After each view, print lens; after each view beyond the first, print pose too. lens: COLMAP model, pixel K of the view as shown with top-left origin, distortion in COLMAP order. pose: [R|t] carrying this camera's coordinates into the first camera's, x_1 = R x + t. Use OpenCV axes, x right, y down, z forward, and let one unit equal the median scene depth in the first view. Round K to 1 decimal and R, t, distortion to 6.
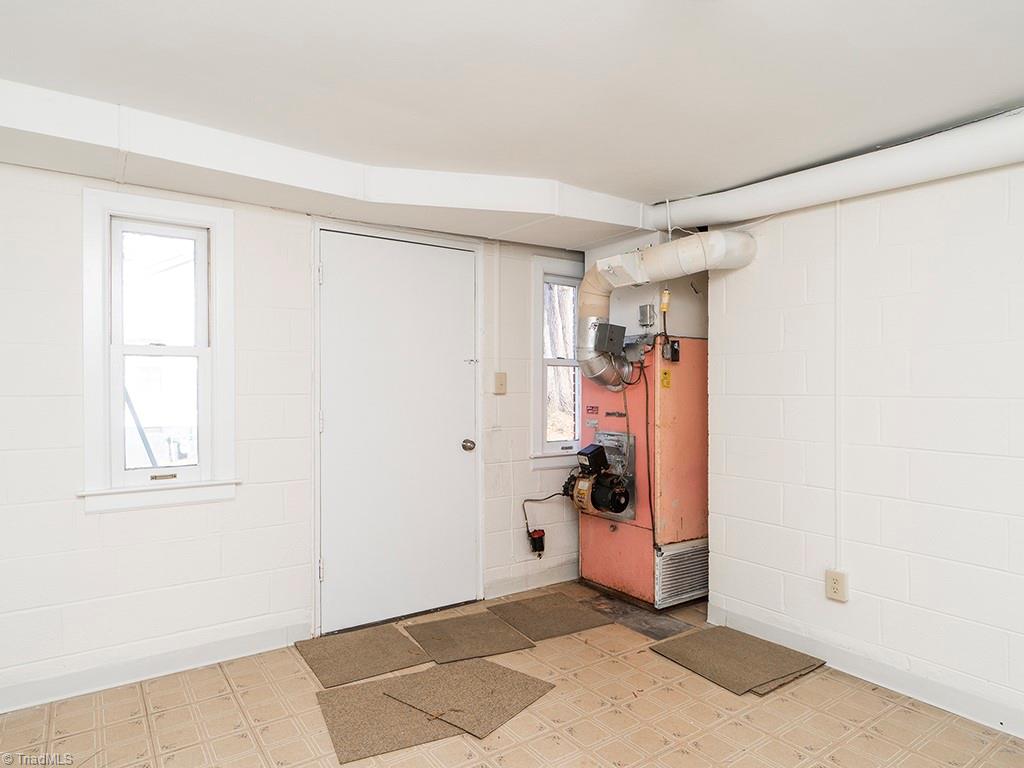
lens RADIAL K [[573.7, 0, 513.6], [0, 573.7, 383.4], [0, 0, 1]] dist [0.018021, -0.000431]
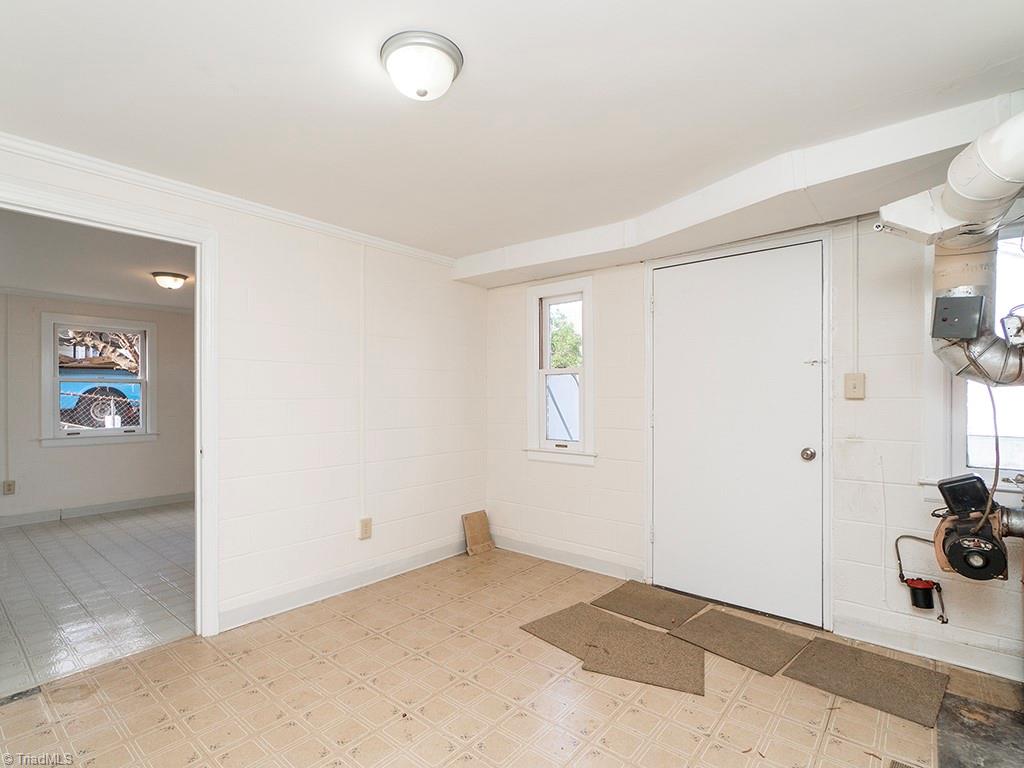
lens RADIAL K [[526.9, 0, 521.2], [0, 526.9, 390.7], [0, 0, 1]] dist [0.025700, -0.003225]
pose [[0.300323, -0.010127, -0.953784, 0.656294], [0.009544, 0.999925, -0.007612, 0.008702], [0.953790, -0.006817, 0.300397, 0.338567]]
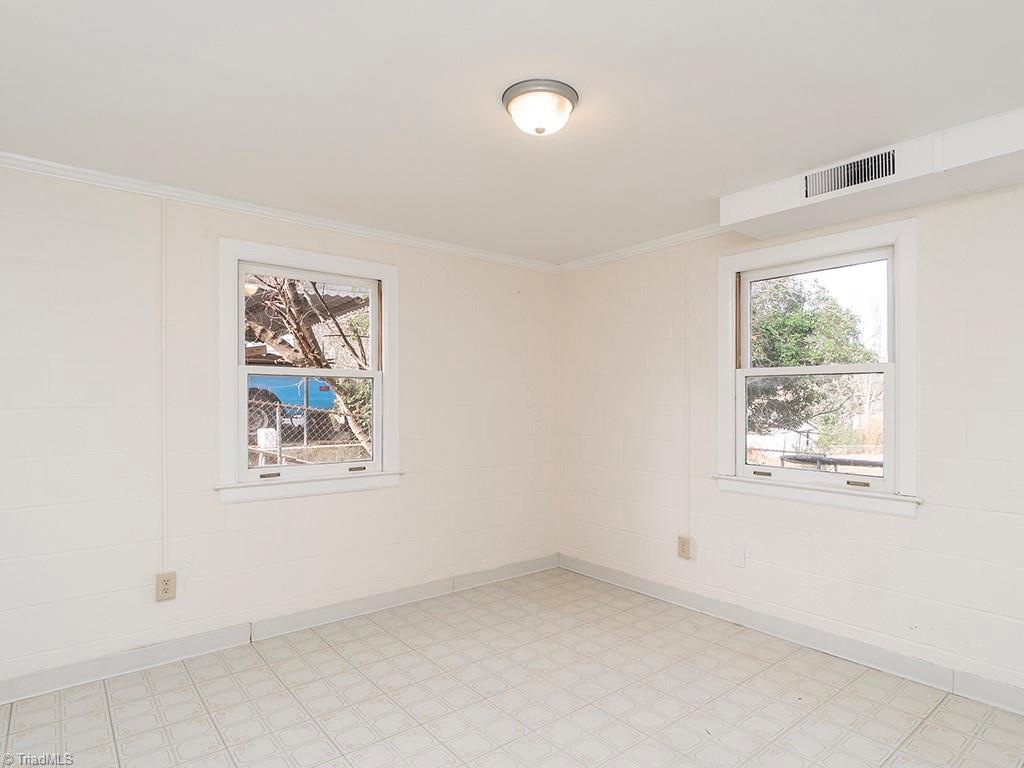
lens RADIAL K [[573.7, 0, 503.8], [0, 573.7, 399.3], [0, 0, 1]] dist [0.018021, -0.000431]
pose [[0.109679, -0.010944, -0.993907, 0.429838], [0.003400, 0.999938, -0.010635, 0.009593], [0.993961, -0.002213, 0.109710, 0.219445]]
